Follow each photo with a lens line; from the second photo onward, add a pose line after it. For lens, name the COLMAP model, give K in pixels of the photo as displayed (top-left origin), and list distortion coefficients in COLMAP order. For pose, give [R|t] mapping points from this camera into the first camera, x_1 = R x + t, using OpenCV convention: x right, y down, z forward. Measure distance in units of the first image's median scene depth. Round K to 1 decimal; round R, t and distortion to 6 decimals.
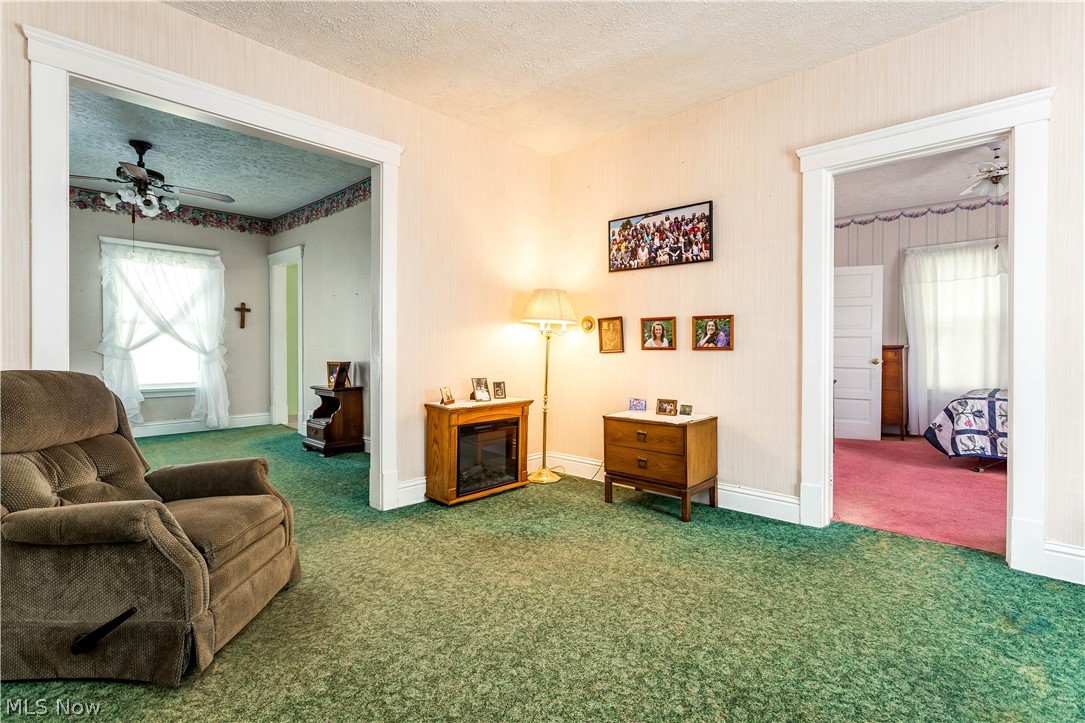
lens RADIAL K [[526.6, 0, 544.5], [0, 526.6, 354.2], [0, 0, 1]] dist [0.008485, -0.000750]
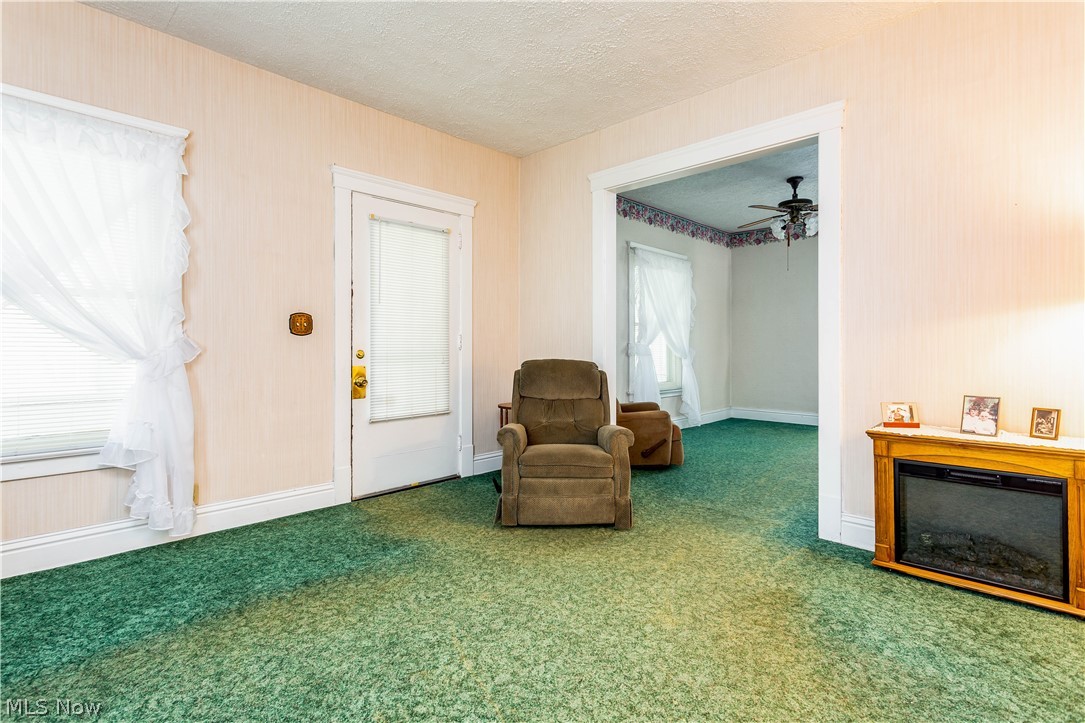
lens RADIAL K [[526.6, 0, 536.0], [0, 526.6, 346.7], [0, 0, 1]] dist [0.008485, -0.000750]
pose [[-0.024185, -0.005934, -0.999690, 0.631325], [-0.015611, 0.999863, -0.005557, -0.000705], [0.999586, 0.015472, -0.024275, 0.626391]]
